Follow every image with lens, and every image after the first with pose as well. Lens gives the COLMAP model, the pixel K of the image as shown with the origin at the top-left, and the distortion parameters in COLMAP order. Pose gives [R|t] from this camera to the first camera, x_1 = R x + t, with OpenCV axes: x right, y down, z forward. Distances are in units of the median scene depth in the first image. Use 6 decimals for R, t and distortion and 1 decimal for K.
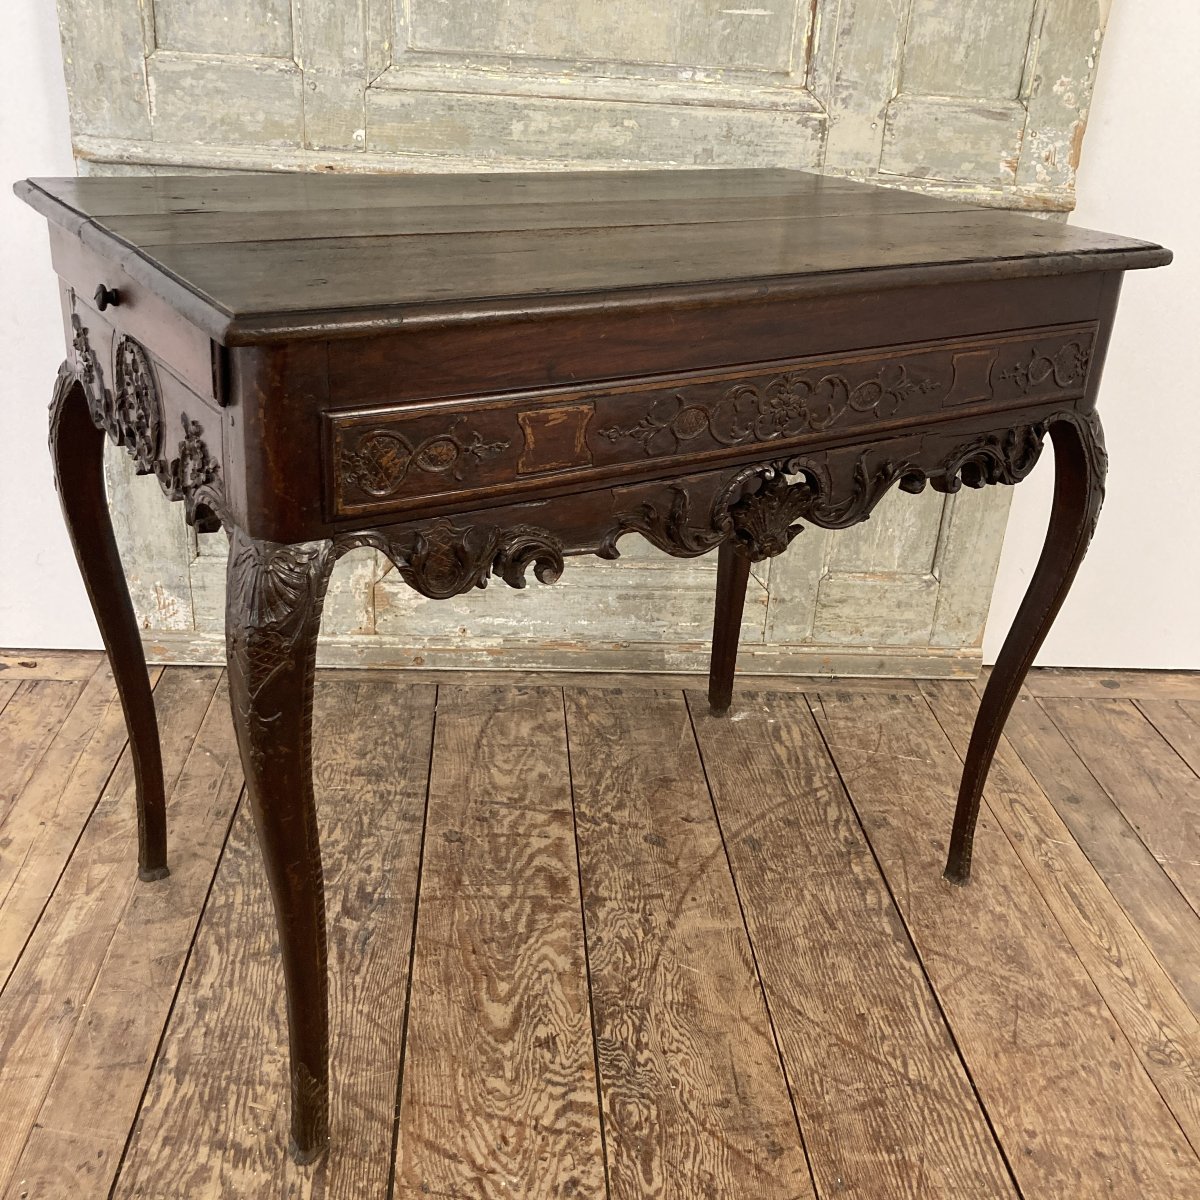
lens RADIAL K [[1298.5, 0, 593.6], [0, 1298.5, 610.3], [0, 0, 1]] dist [0.010938, 0.000000]
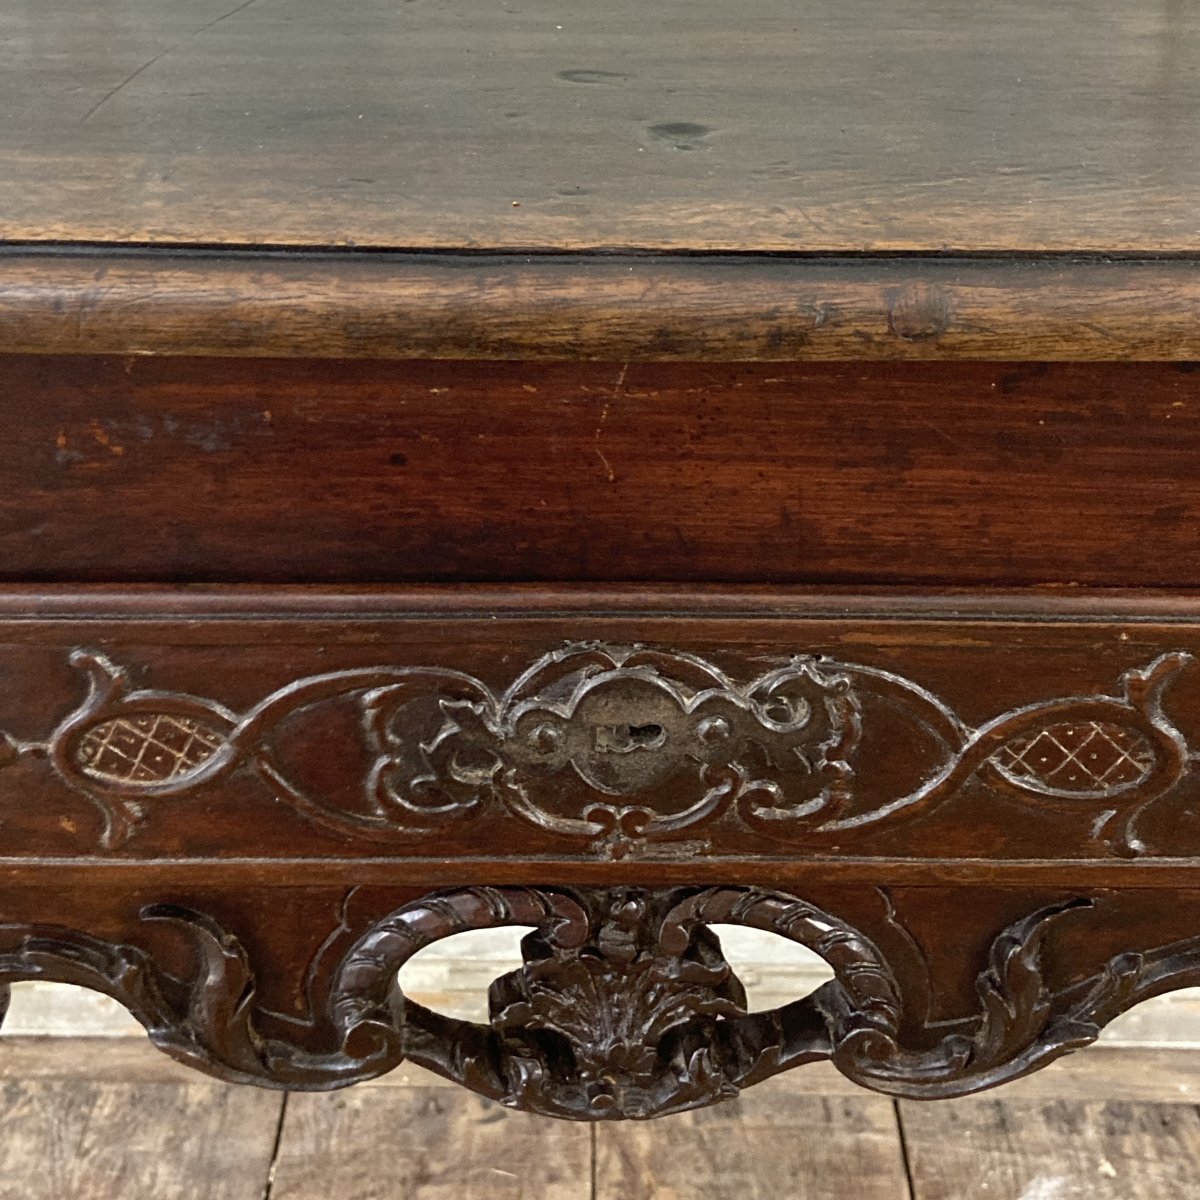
lens RADIAL K [[2078.8, 0, 600.3], [0, 2078.8, 599.8], [0, 0, 1]] dist [0.064425, 0.000000]
pose [[0.996882, -0.008443, -0.078456, 0.036500], [0.013068, 0.998194, 0.058630, -0.157587], [0.077819, -0.059473, 0.995192, 0.428134]]
